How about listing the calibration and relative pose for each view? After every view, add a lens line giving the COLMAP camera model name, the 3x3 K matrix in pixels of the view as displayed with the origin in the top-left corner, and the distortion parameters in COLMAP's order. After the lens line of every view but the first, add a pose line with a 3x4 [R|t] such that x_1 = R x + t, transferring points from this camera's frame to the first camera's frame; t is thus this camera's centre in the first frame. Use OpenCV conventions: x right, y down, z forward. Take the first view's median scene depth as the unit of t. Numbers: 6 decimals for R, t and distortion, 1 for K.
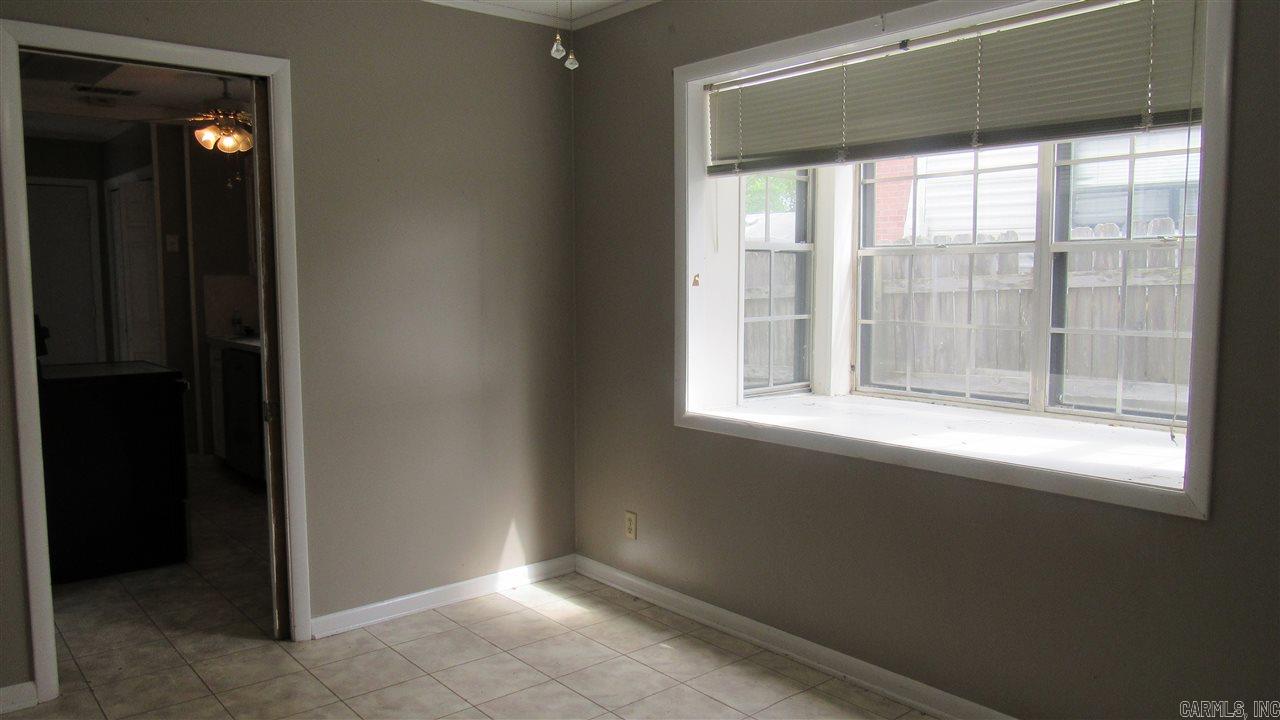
lens RADIAL K [[914.1, 0, 644.8], [0, 914.1, 360.1], [0, 0, 1]] dist [-0.028184, 0.005444]
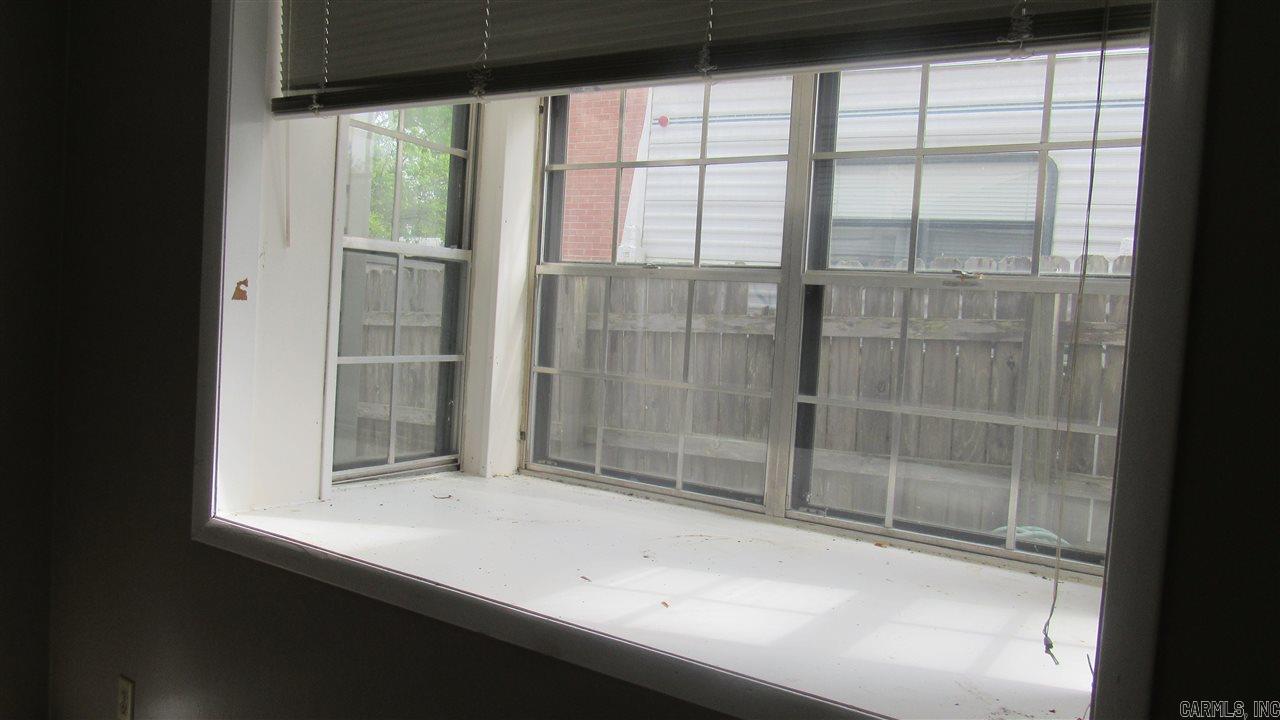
lens RADIAL K [[914.1, 0, 642.4], [0, 914.1, 363.1], [0, 0, 1]] dist [-0.028184, 0.005444]
pose [[0.956962, 0.046695, 0.286433, 0.121178], [-0.038782, 0.998695, -0.033240, -0.028246], [-0.287611, 0.020701, 0.957524, 0.332322]]
